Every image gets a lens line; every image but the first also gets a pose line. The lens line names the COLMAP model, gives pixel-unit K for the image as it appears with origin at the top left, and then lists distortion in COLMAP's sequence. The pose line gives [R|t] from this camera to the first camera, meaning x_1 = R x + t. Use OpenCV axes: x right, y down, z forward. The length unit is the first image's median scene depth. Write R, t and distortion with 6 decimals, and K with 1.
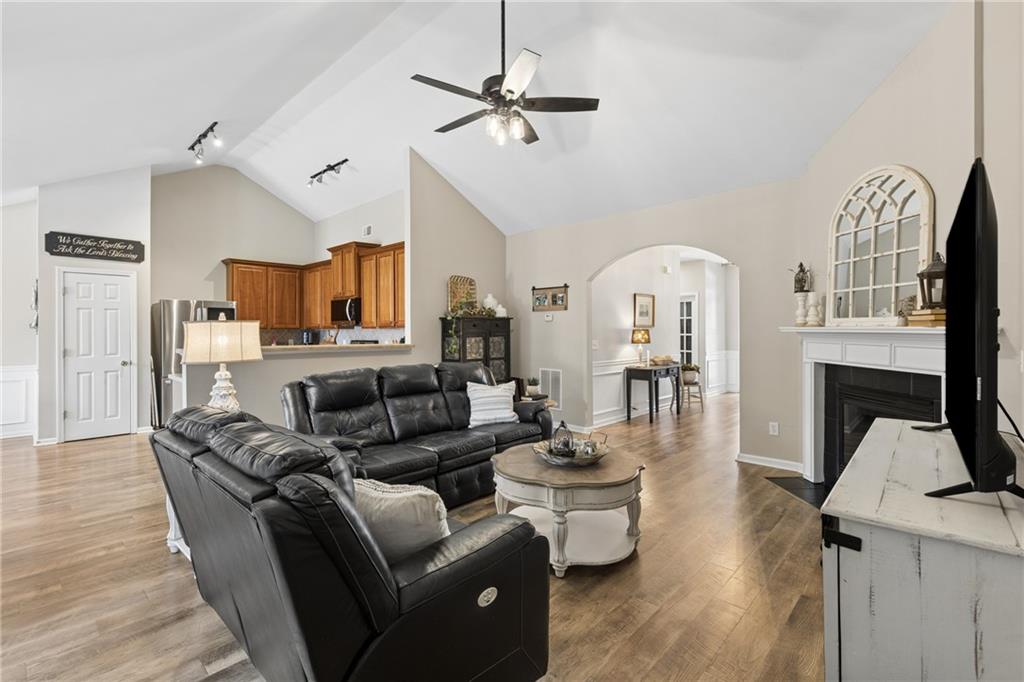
lens RADIAL K [[461.0, 0, 515.3], [0, 461.0, 330.4], [0, 0, 1]] dist [0.006666, -0.001485]
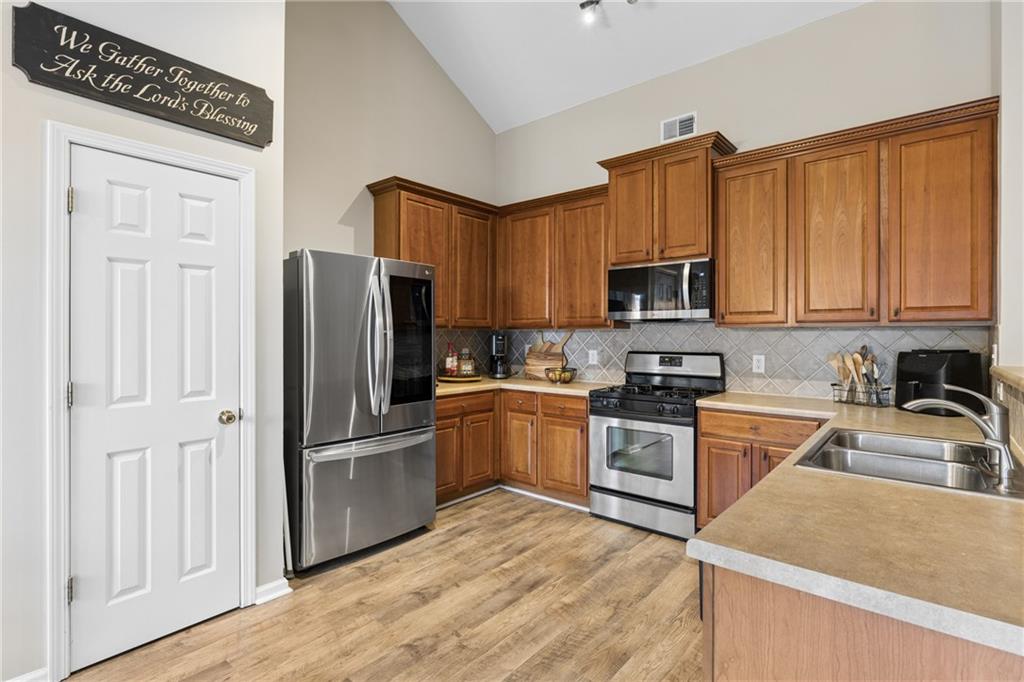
lens RADIAL K [[489.9, 0, 512.5], [0, 489.9, 333.7], [0, 0, 1]] dist [-0.002369, -0.000564]
pose [[0.998466, 0.005548, 0.055093, -0.672117], [-0.005514, 0.999985, -0.000766, 0.004546], [-0.055096, 0.000461, 0.998481, 0.632367]]
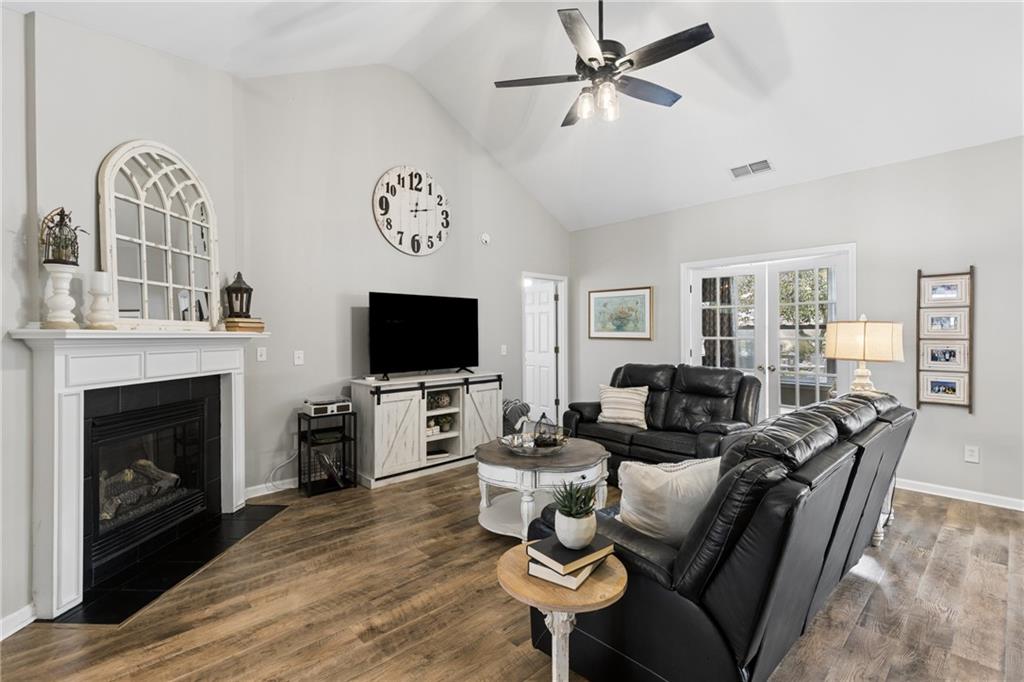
lens RADIAL K [[461.0, 0, 513.4], [0, 461.0, 334.7], [0, 0, 1]] dist [0.006666, -0.001485]
pose [[-0.997726, 0.006875, 0.067054, 0.051228], [0.007012, 0.999974, 0.001812, 0.001165], [-0.067040, 0.002278, -0.997748, 1.072951]]
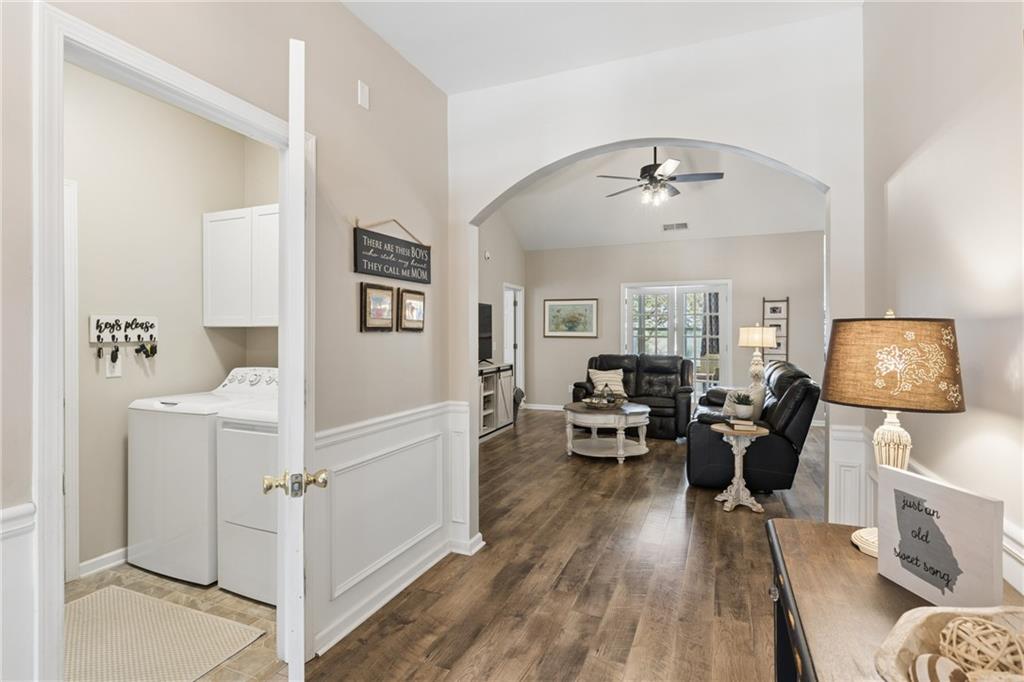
lens RADIAL K [[489.9, 0, 510.7], [0, 489.9, 337.6], [0, 0, 1]] dist [-0.002369, -0.000564]
pose [[-0.940714, 0.006415, -0.339139, 0.543031], [0.003583, 0.999953, 0.008977, 0.001814], [0.339181, 0.007230, -0.940693, 1.324723]]
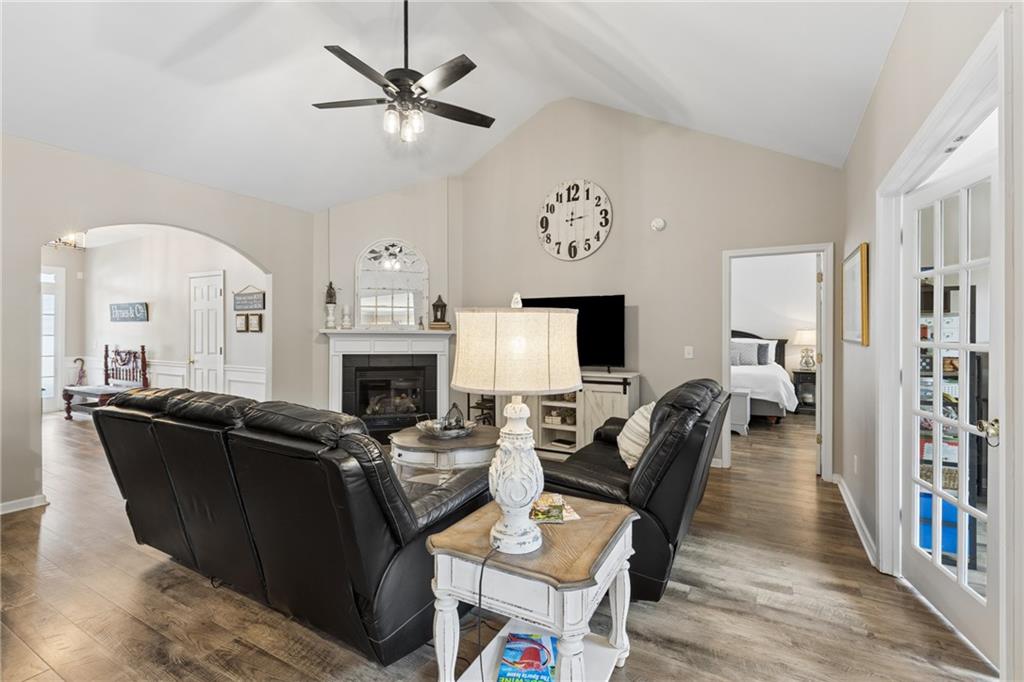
lens RADIAL K [[461.0, 0, 511.7], [0, 461.0, 331.5], [0, 0, 1]] dist [0.006666, -0.001485]
pose [[-0.229907, 0.005420, 0.973198, -0.584031], [-0.001668, 0.999981, -0.005963, 0.004256], [-0.973211, -0.002995, -0.229893, 0.572747]]
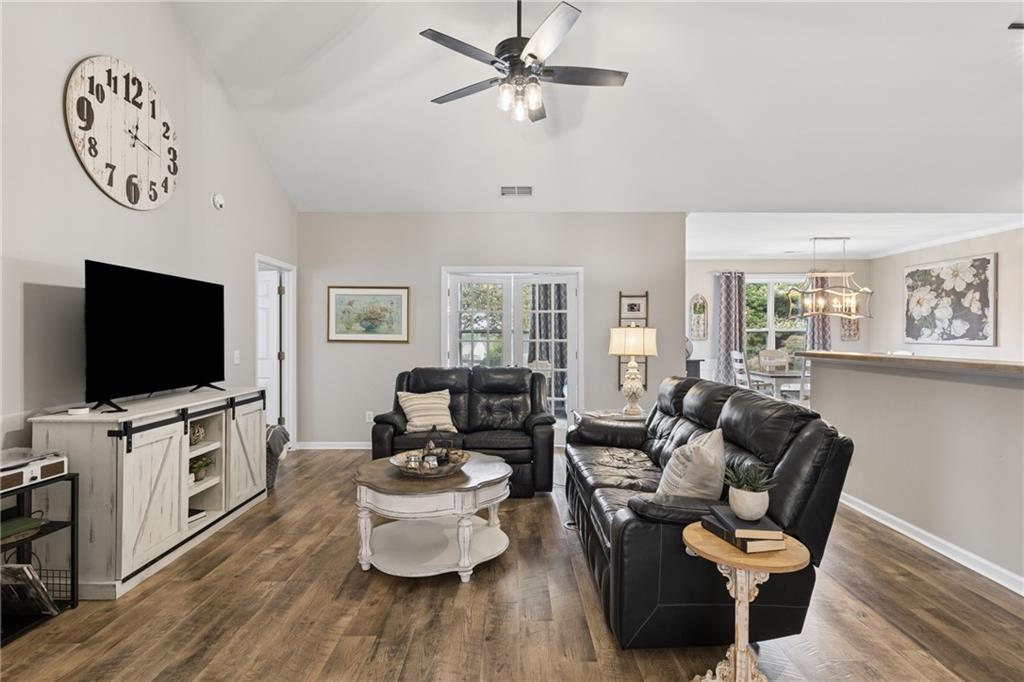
lens RADIAL K [[489.9, 0, 511.5], [0, 489.9, 336.6], [0, 0, 1]] dist [-0.002369, -0.000564]
pose [[-0.732665, 0.001927, -0.680587, 0.348366], [0.001857, 0.999998, 0.000833, 0.003270], [0.680587, -0.000654, -0.732667, 0.945530]]
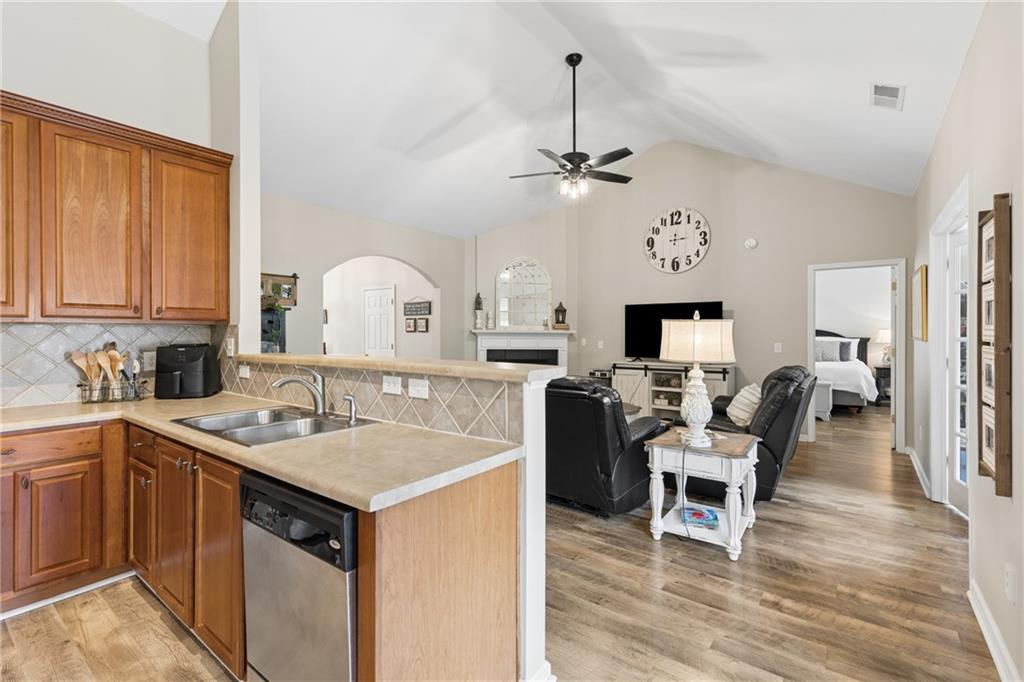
lens RADIAL K [[461.0, 0, 511.0], [0, 461.0, 332.2], [0, 0, 1]] dist [0.006666, -0.001485]
pose [[-0.100955, 0.003637, 0.994884, -0.800940], [-0.000146, 0.999993, -0.003670, 0.005764], [-0.994891, -0.000516, -0.100954, 0.758491]]
